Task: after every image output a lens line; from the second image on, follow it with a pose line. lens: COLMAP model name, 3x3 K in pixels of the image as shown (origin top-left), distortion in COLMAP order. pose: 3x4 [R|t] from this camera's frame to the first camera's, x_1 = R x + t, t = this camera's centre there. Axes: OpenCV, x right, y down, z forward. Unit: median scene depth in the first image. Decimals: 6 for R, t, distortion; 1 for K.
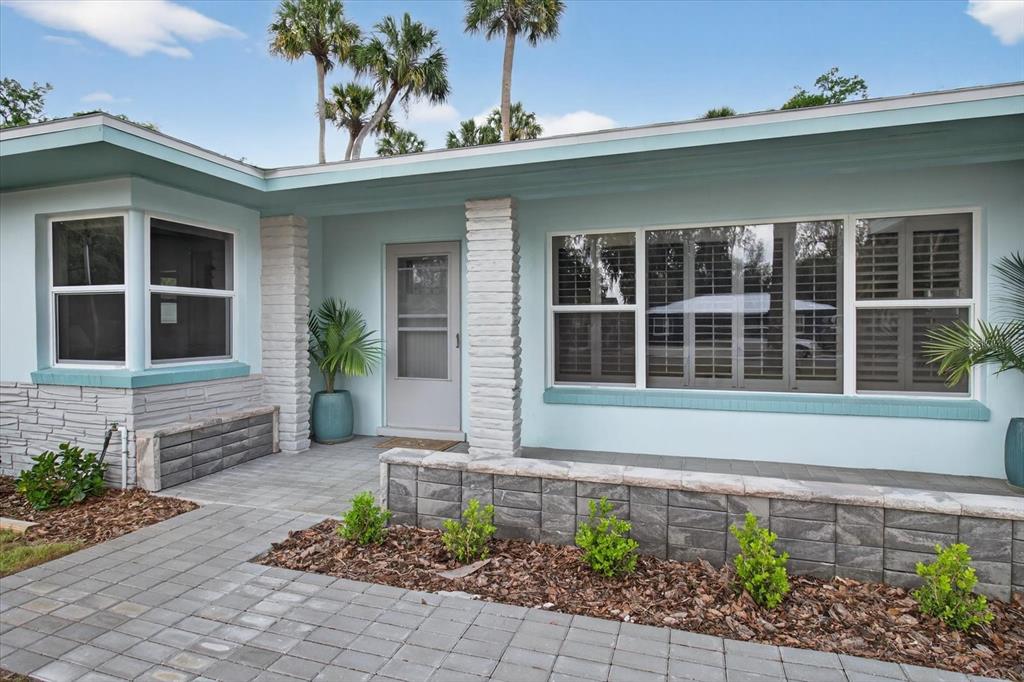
lens RADIAL K [[541.6, 0, 512.0], [0, 541.6, 341.0], [0, 0, 1]] dist [-0.004157, -0.000490]
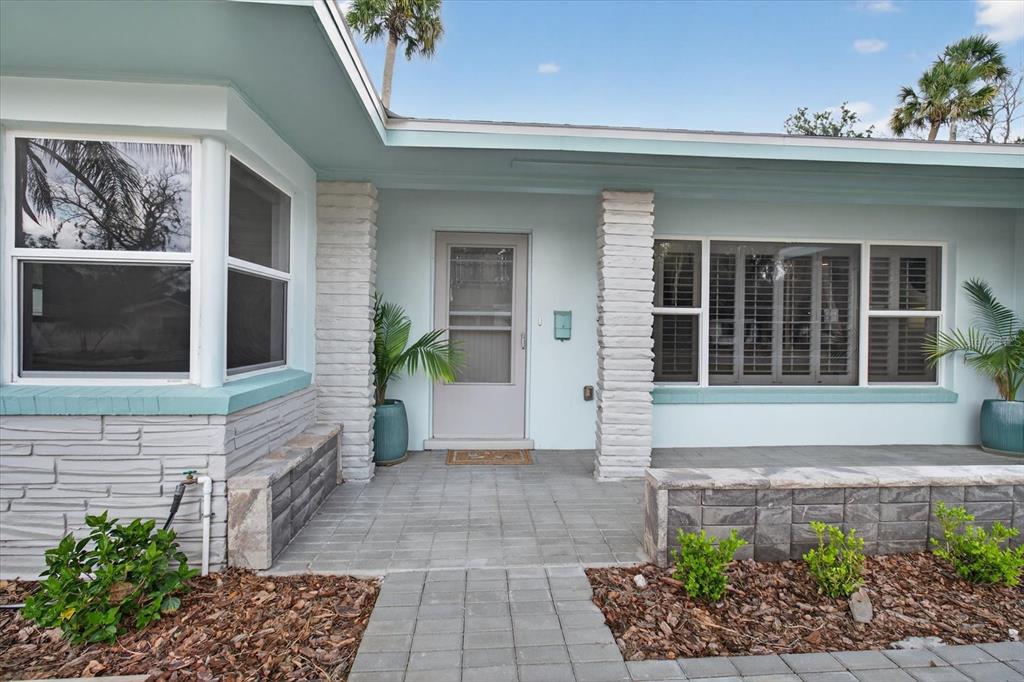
lens RADIAL K [[475.6, 0, 512.0], [0, 475.6, 341.0], [0, 0, 1]] dist [-0.002613, -0.000404]
pose [[0.922946, 0.003486, 0.384914, -0.548523], [-0.003029, 0.999994, -0.001794, 0.000488], [-0.384918, 0.000490, 0.922951, 0.315220]]
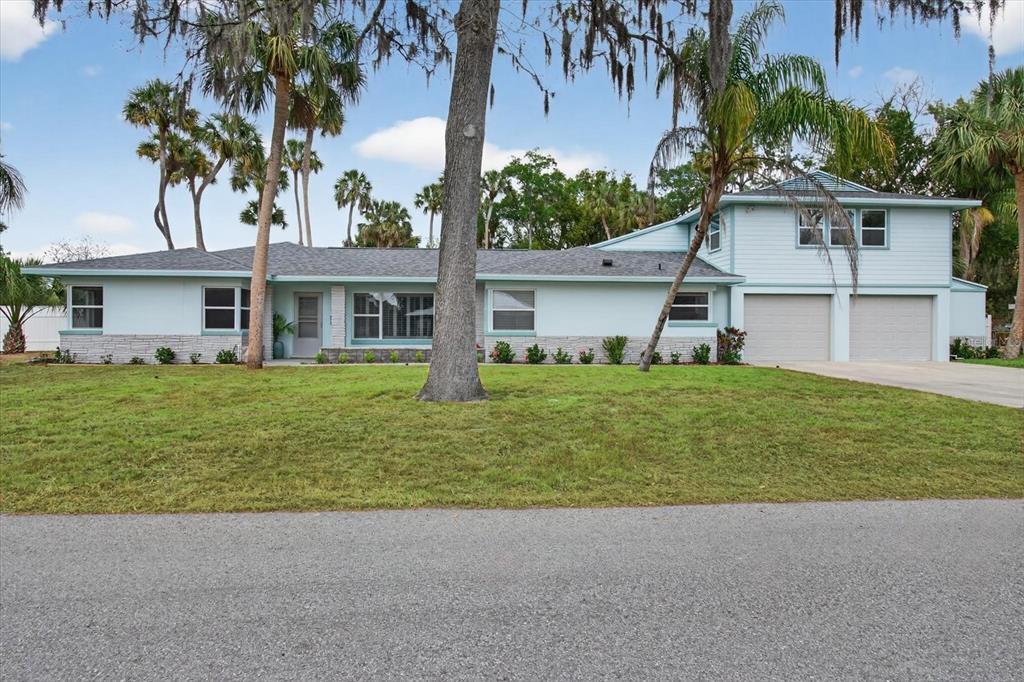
lens RADIAL K [[622.6, 0, 512.0], [0, 622.6, 341.0], [0, 0, 1]] dist [-0.000035, 0.000084]
pose [[0.927800, -0.000475, 0.373078, -0.518360], [0.004990, 0.999926, -0.011137, 0.167037], [-0.373045, 0.012195, 0.927733, -3.333783]]
